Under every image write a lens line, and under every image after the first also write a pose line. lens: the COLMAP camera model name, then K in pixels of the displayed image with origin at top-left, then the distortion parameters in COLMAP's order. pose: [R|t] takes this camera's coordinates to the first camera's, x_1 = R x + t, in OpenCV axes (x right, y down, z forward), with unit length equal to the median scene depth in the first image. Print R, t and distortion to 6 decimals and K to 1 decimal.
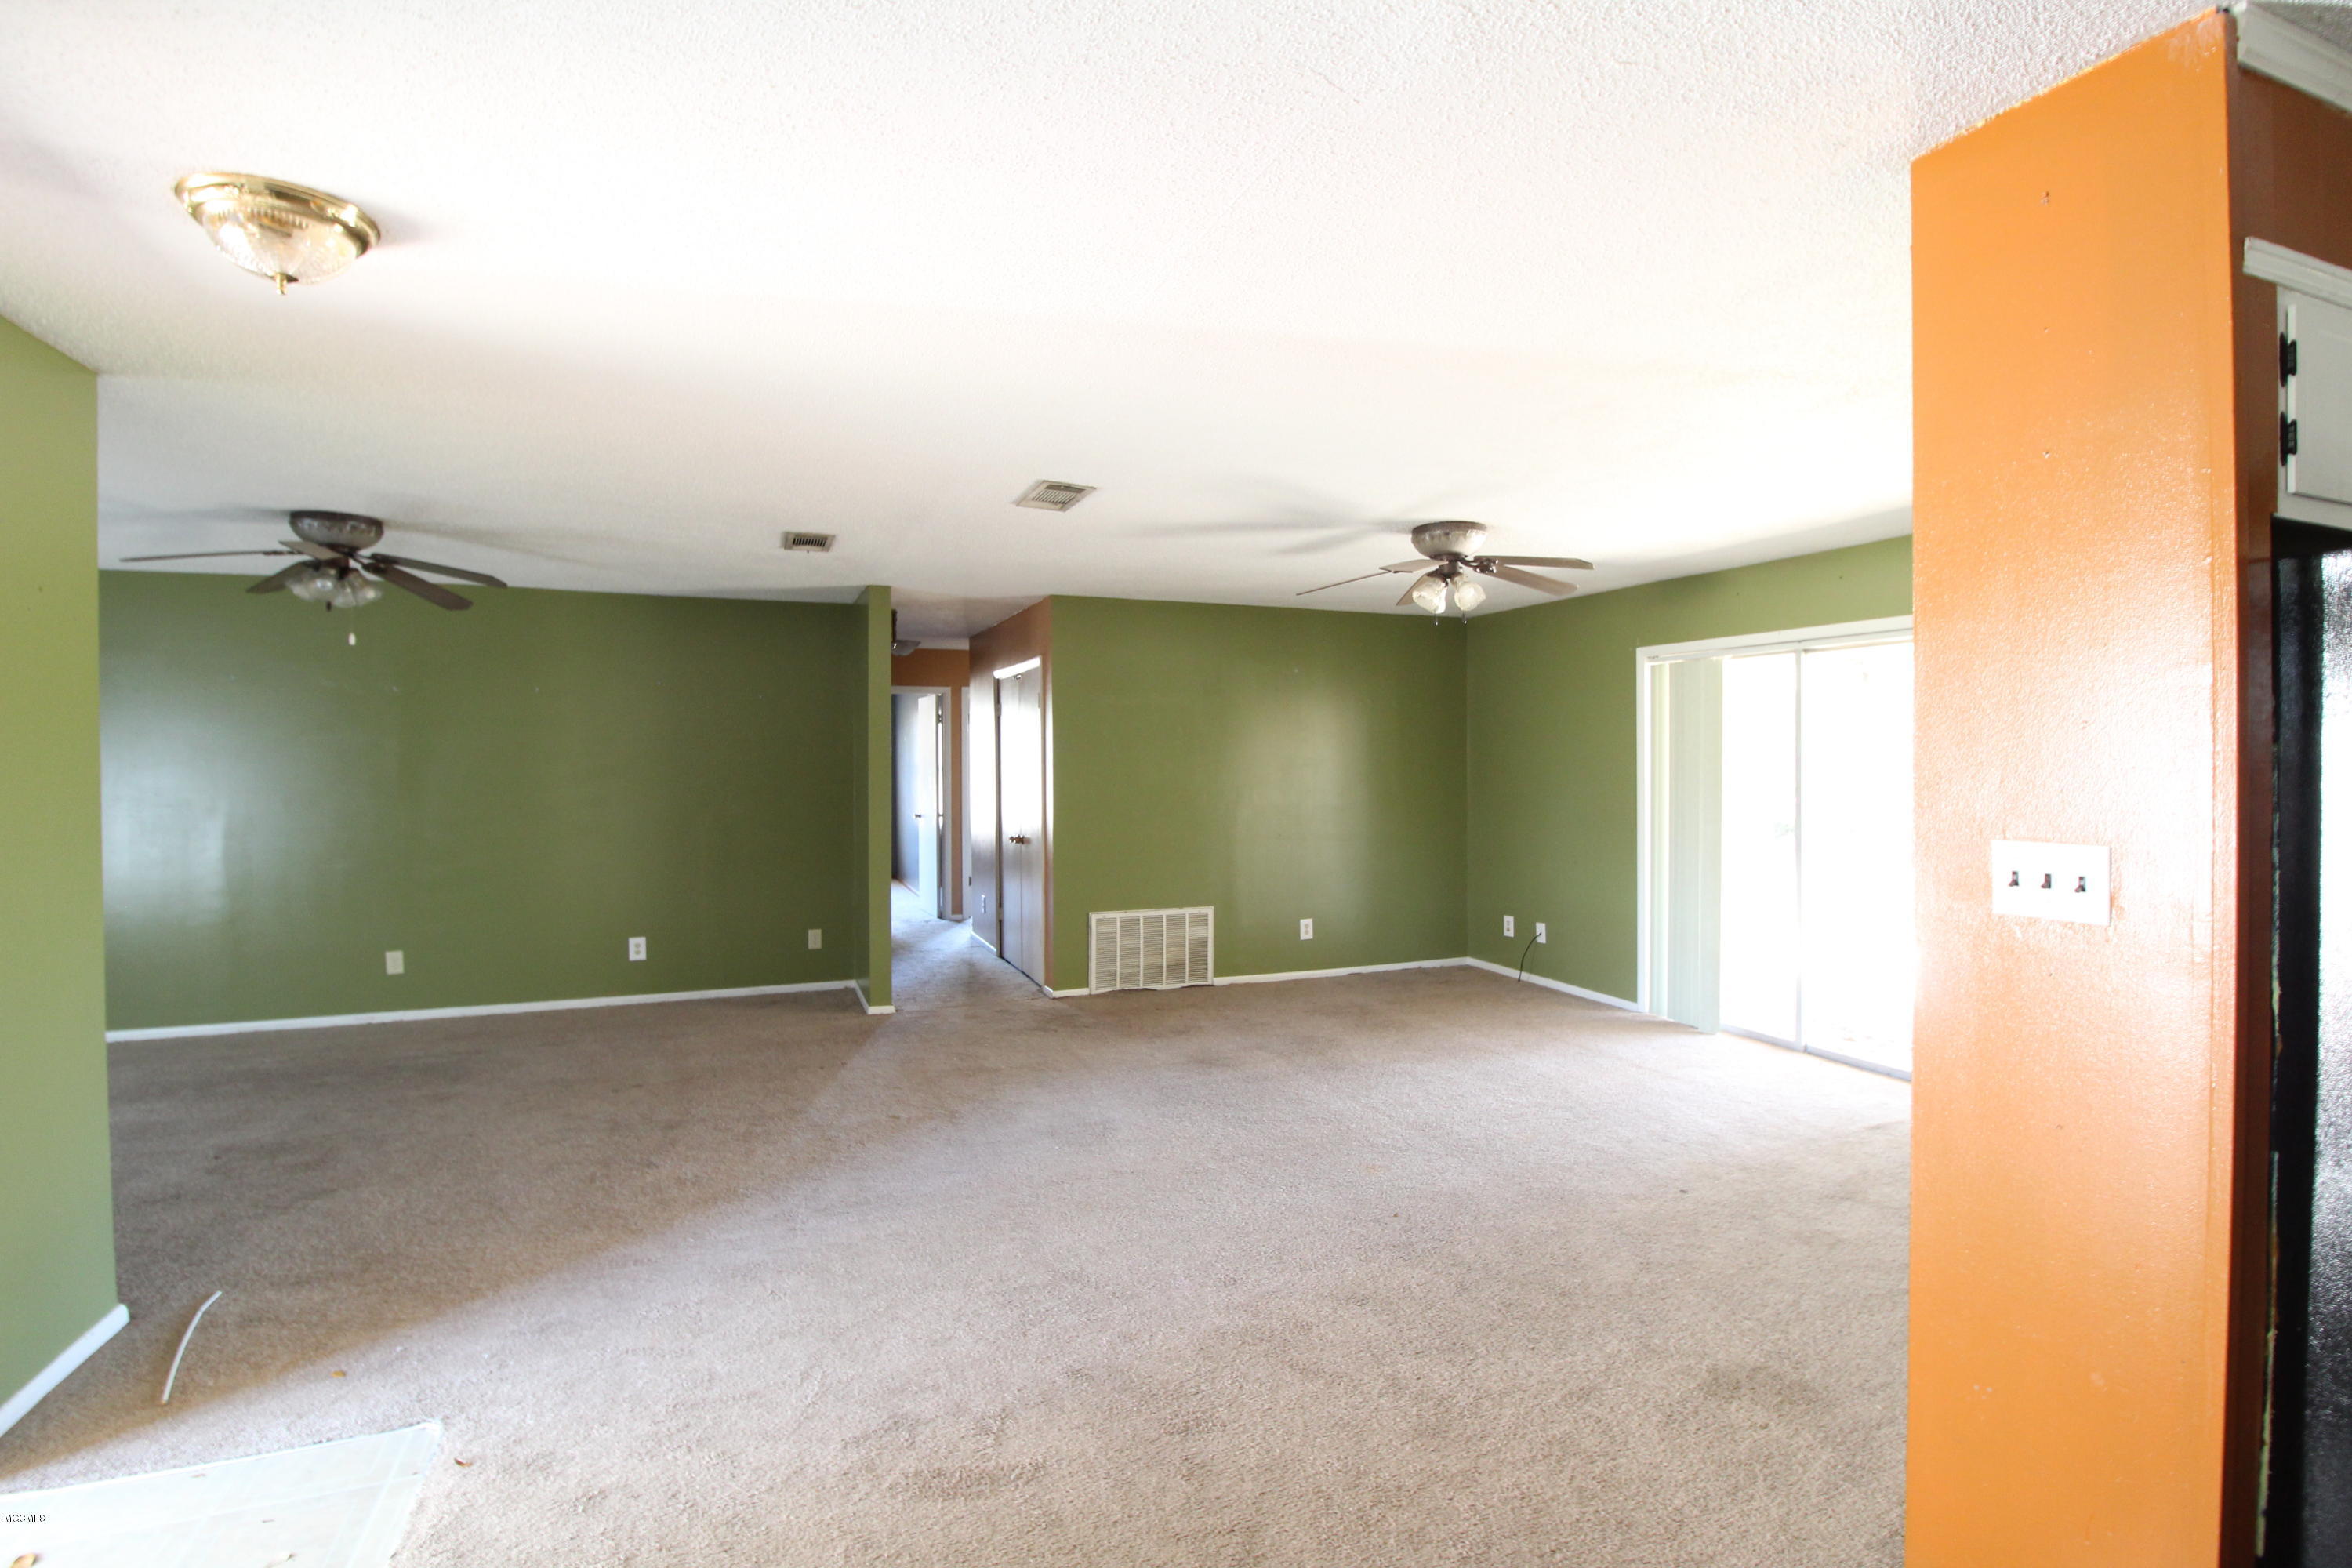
lens RADIAL K [[1094.3, 0, 1177.2], [0, 1094.3, 771.0], [0, 0, 1]] dist [0.004523, -0.016897]
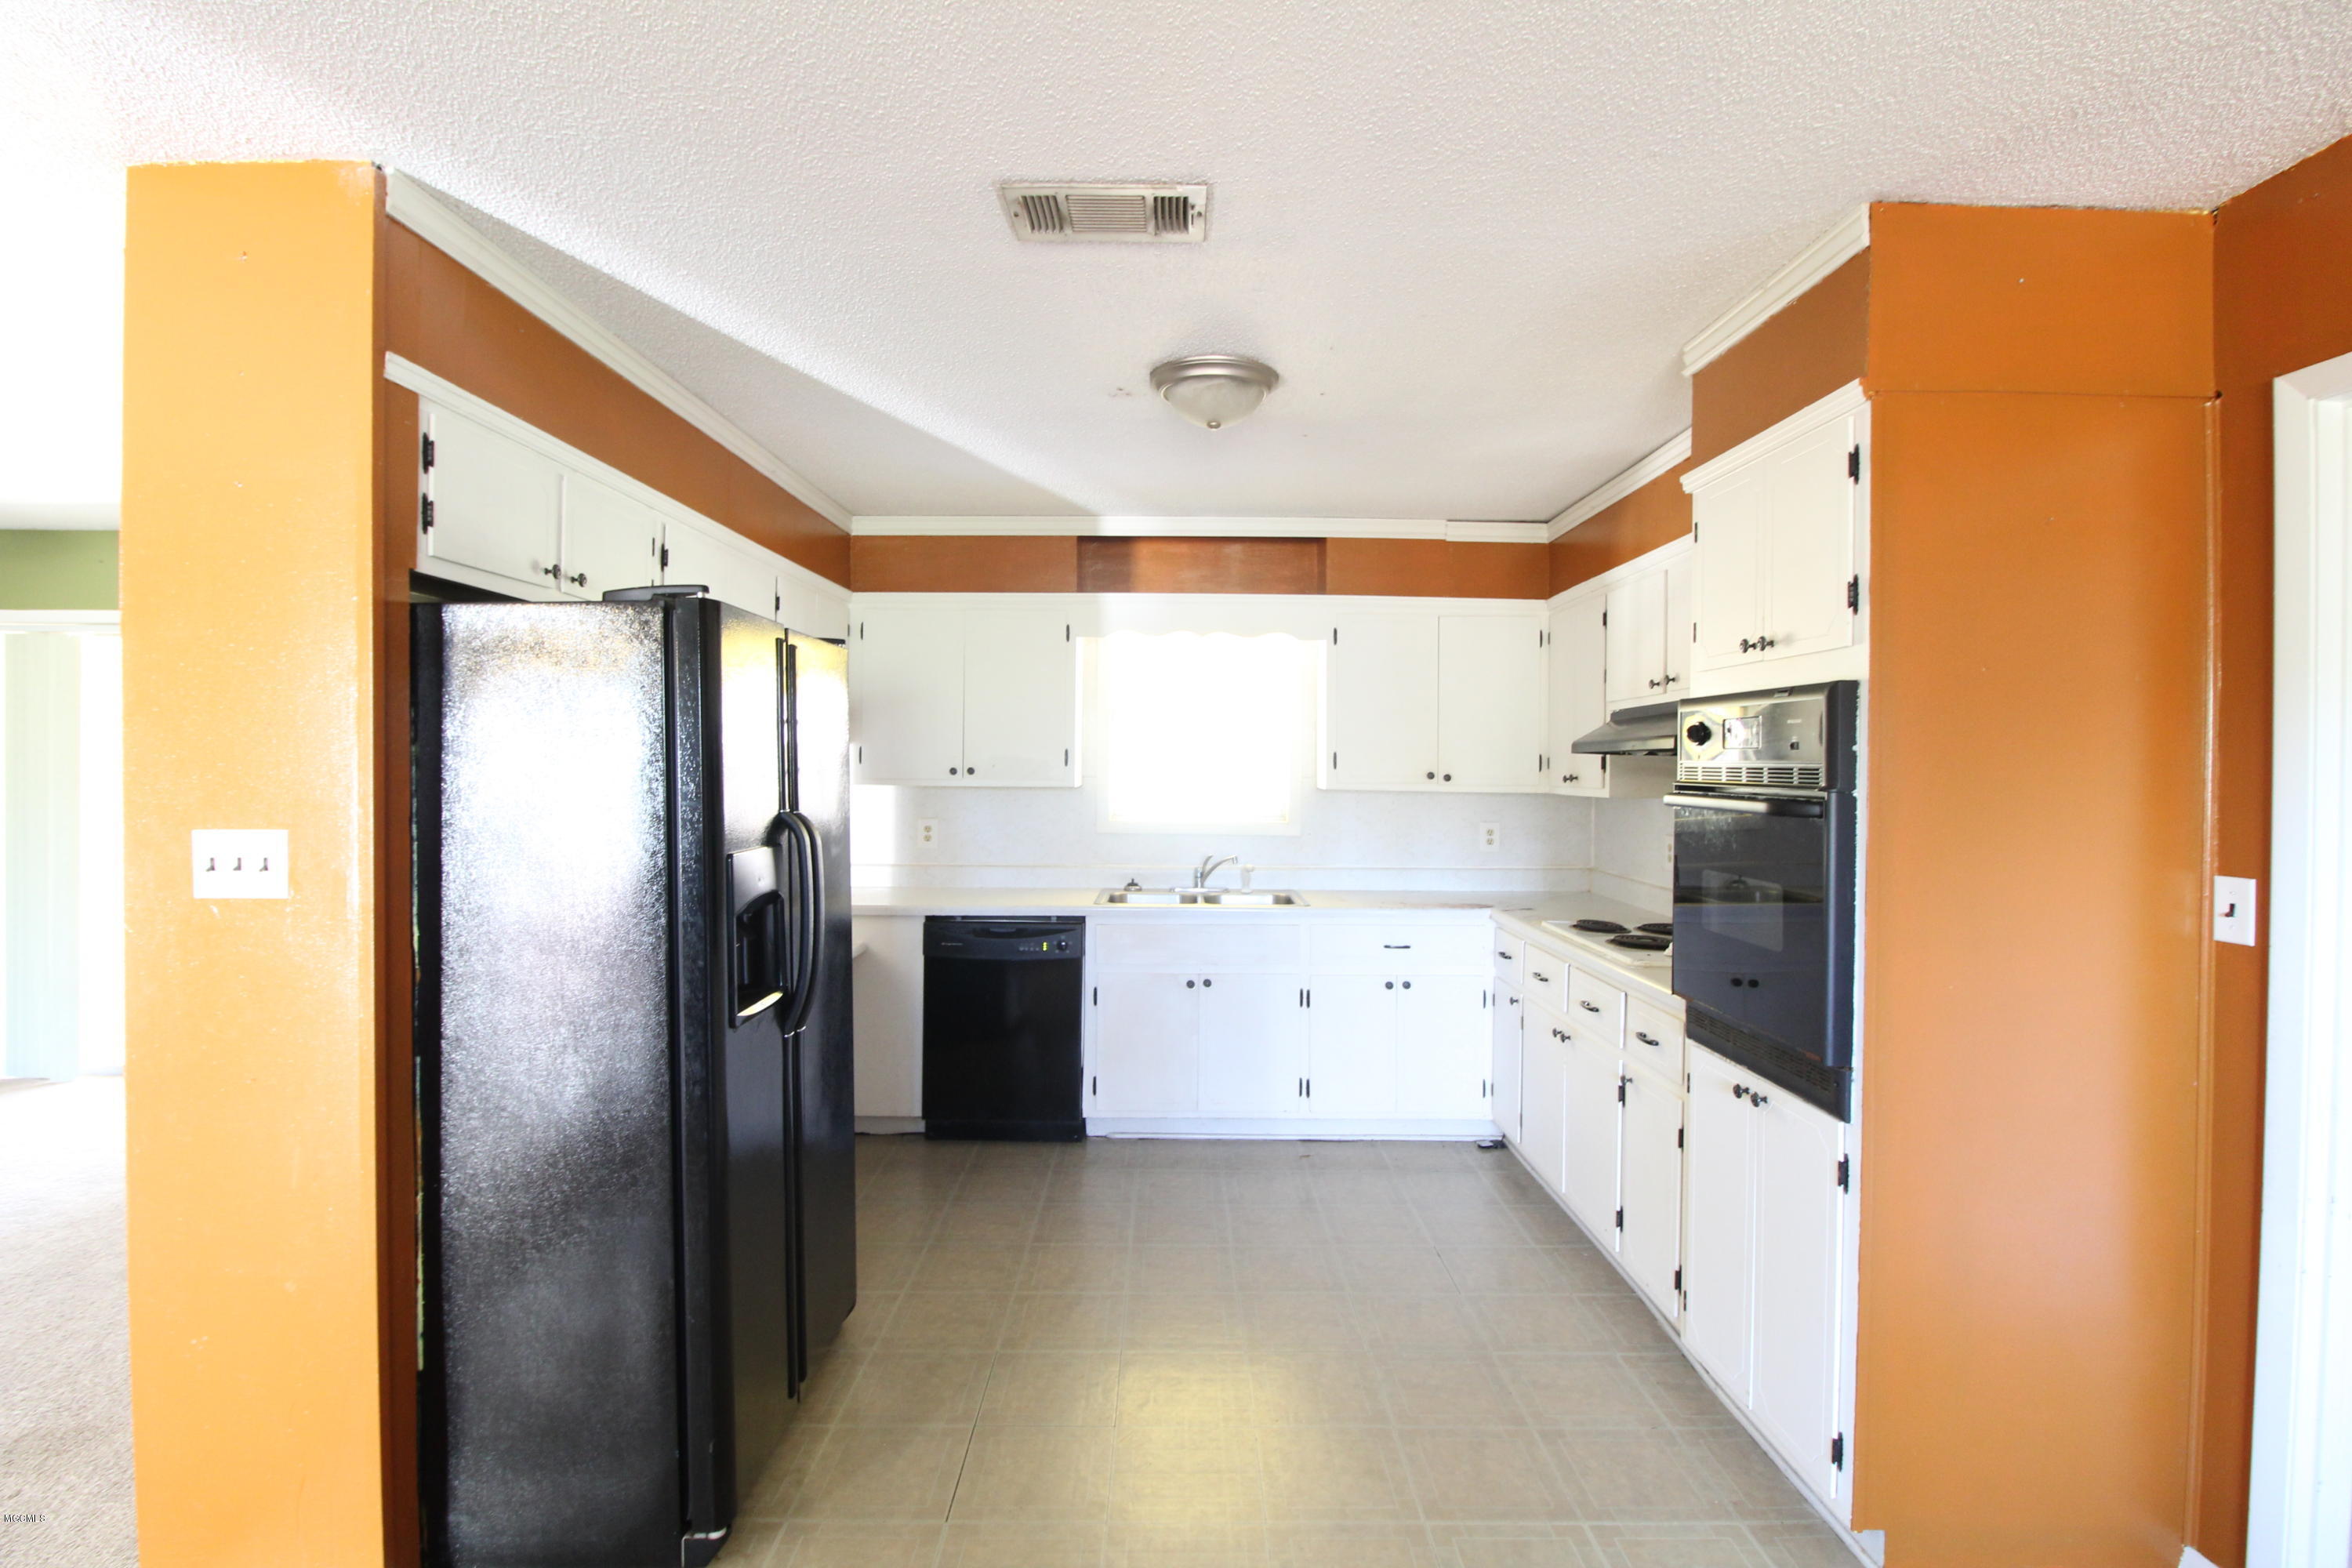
lens RADIAL K [[1090.1, 0, 1183.6], [0, 1090.1, 773.3], [0, 0, 1]] dist [-0.025396, -0.000966]
pose [[0.350886, -0.000444, 0.936418, 0.125406], [-0.001763, 0.999998, 0.001134, 0.006070], [-0.936417, -0.002048, 0.350884, -0.335447]]
